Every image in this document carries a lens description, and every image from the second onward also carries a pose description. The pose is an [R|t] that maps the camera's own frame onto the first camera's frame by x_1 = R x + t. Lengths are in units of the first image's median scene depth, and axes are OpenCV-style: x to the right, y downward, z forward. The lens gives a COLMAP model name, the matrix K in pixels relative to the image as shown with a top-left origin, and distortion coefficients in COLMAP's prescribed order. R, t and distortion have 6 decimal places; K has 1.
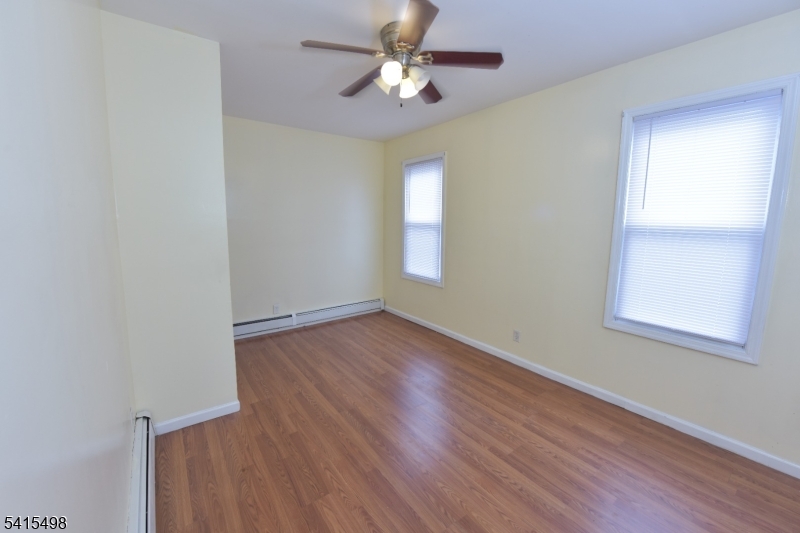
lens RADIAL K [[319.7, 0, 400.0], [0, 319.7, 266.5], [0, 0, 1]] dist [-0.012035, -0.003643]
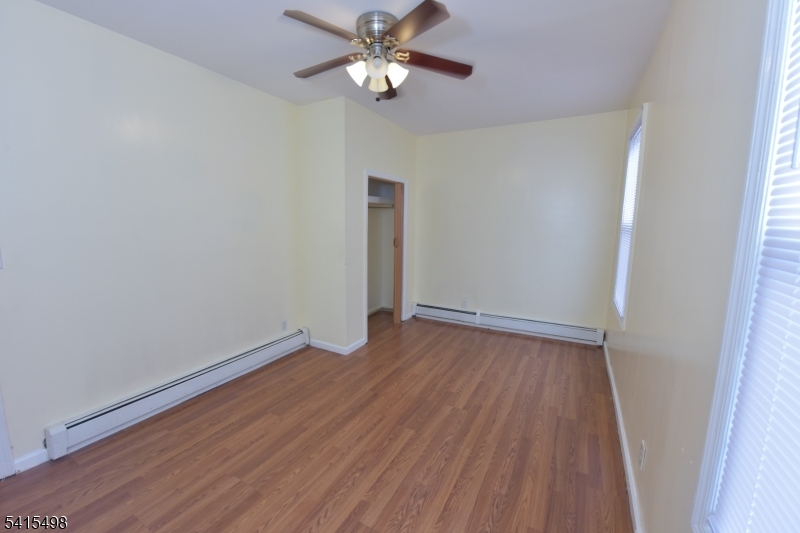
lens RADIAL K [[319.7, 0, 400.0], [0, 319.7, 266.5], [0, 0, 1]] dist [-0.012035, -0.003643]
pose [[0.419989, 0.129208, -0.898284, 0.599897], [-0.137385, 0.987458, 0.077801, -0.055319], [0.897070, 0.090735, 0.432472, 0.423978]]
